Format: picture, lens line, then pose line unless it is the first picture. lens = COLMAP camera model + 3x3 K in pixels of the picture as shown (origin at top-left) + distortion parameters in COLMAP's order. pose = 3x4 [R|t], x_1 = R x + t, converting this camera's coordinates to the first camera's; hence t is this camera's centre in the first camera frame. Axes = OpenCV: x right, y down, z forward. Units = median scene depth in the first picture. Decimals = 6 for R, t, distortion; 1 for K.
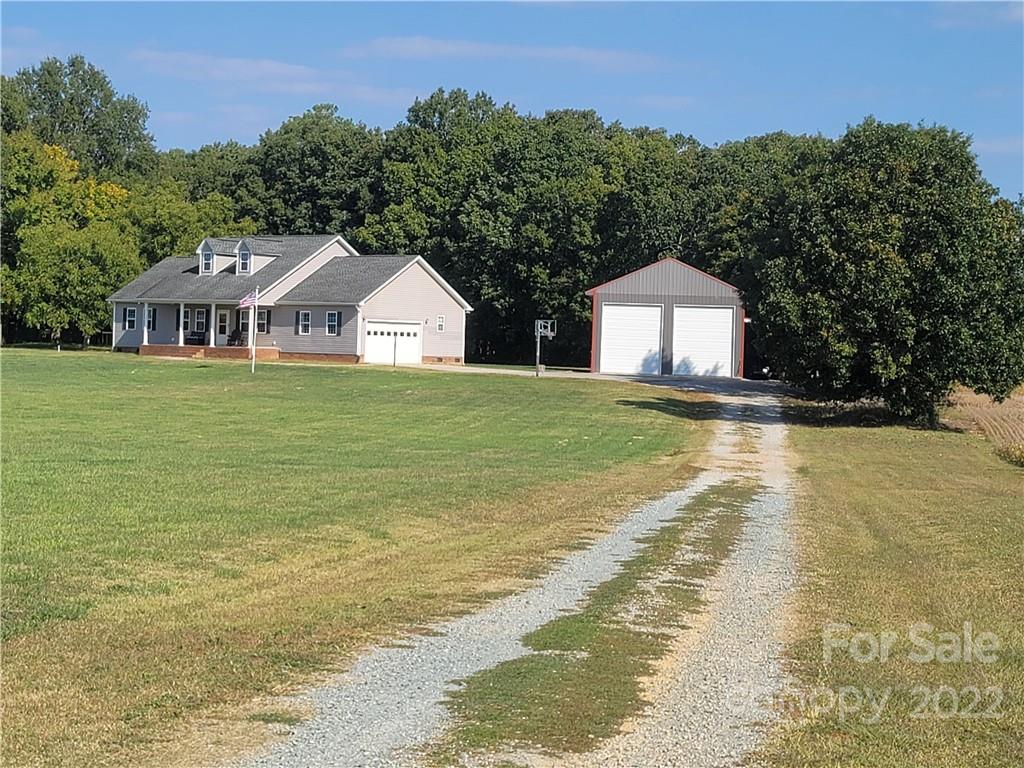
lens RADIAL K [[2116.4, 0, 512.1], [0, 2116.4, 382.7], [0, 0, 1]] dist [0.053170, 0.014760]
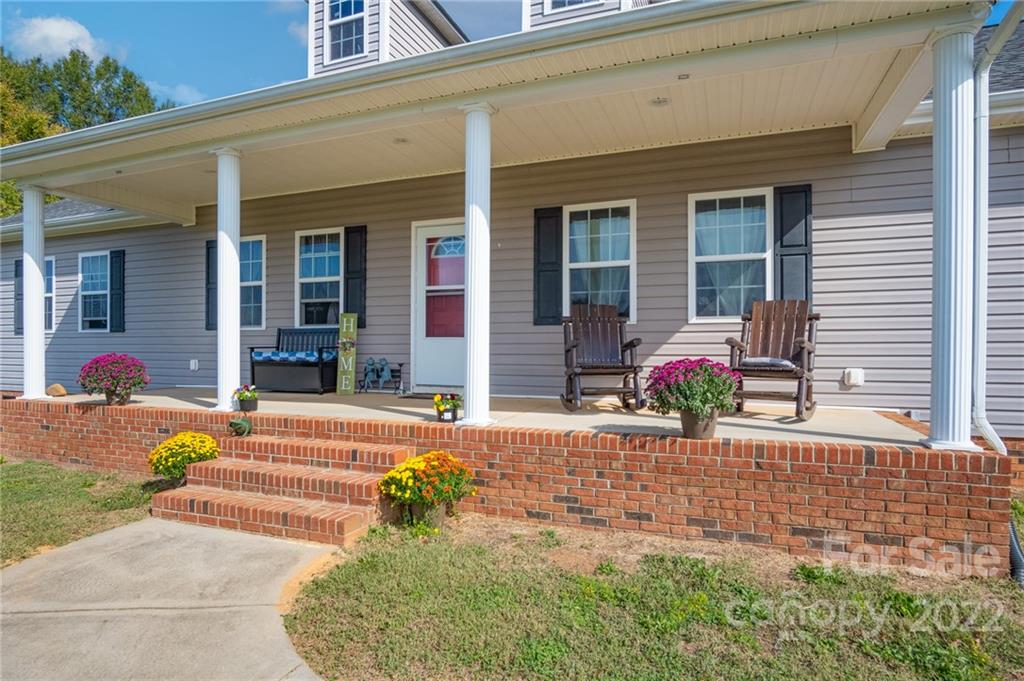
lens RADIAL K [[563.6, 0, 512.2], [0, 563.6, 347.2], [0, 0, 1]] dist [-0.019609, -0.000092]
pose [[0.952246, -0.028834, 0.303967, -0.145740], [0.032937, 0.999422, -0.008378, -0.020871], [-0.303549, 0.017990, 0.952646, 0.935035]]
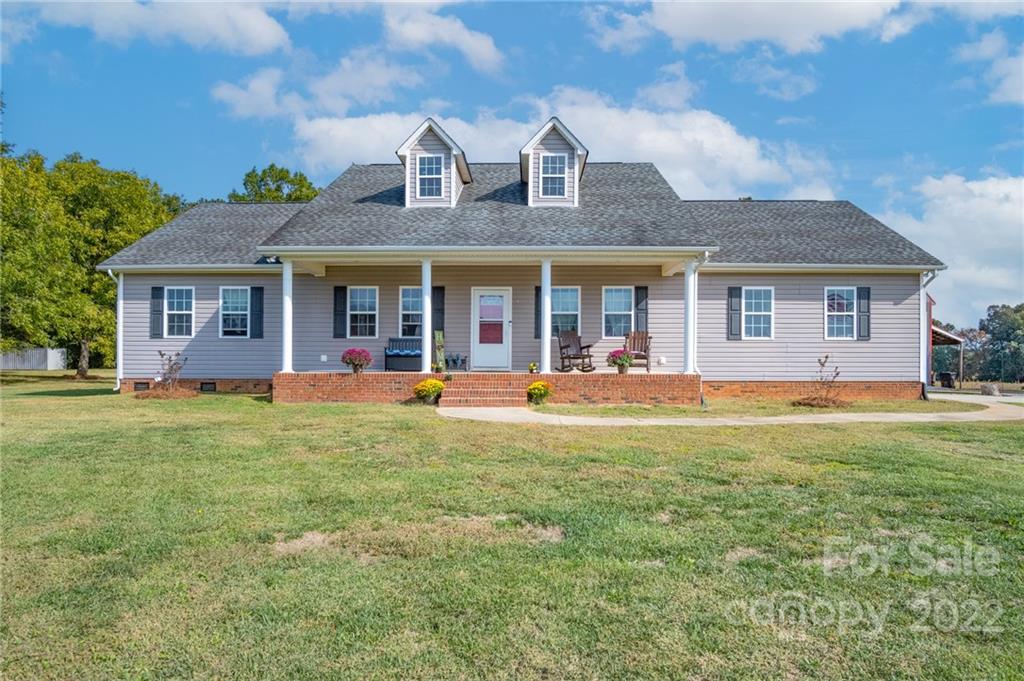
lens RADIAL K [[619.4, 0, 510.6], [0, 619.4, 361.0], [0, 0, 1]] dist [-0.017226, -0.000015]
pose [[0.797433, -0.020909, 0.603045, -0.206867], [0.029373, 0.999560, -0.004185, -0.018401], [-0.602692, 0.021051, 0.797696, 0.887292]]
